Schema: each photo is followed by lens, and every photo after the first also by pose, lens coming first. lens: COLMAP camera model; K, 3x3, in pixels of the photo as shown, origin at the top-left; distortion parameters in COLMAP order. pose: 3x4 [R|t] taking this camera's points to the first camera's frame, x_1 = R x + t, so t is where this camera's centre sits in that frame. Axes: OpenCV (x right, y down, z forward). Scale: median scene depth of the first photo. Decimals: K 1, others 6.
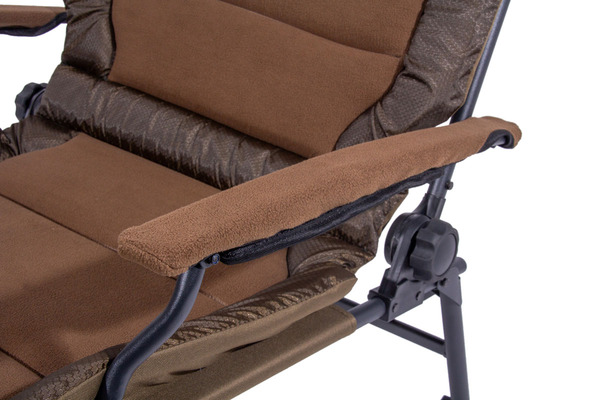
lens RADIAL K [[1086.9, 0, 300.0], [0, 1086.9, 200.0], [0, 0, 1]] dist [0.332819, 0.089337]
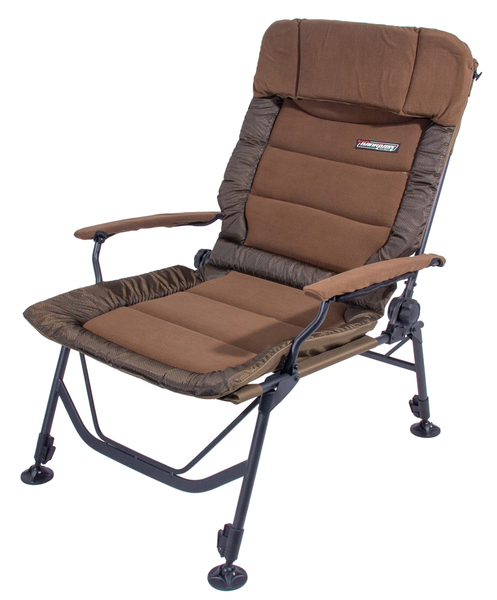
lens RADIAL K [[1024.5, 0, 248.5], [0, 1024.5, 300.0], [0, 0, 1]] dist [-0.001497, 0.009747]
pose [[0.999514, -0.029872, -0.008895, -0.183230], [0.029072, 0.996411, -0.079499, 0.173784], [0.011238, 0.079202, 0.996795, -1.068631]]
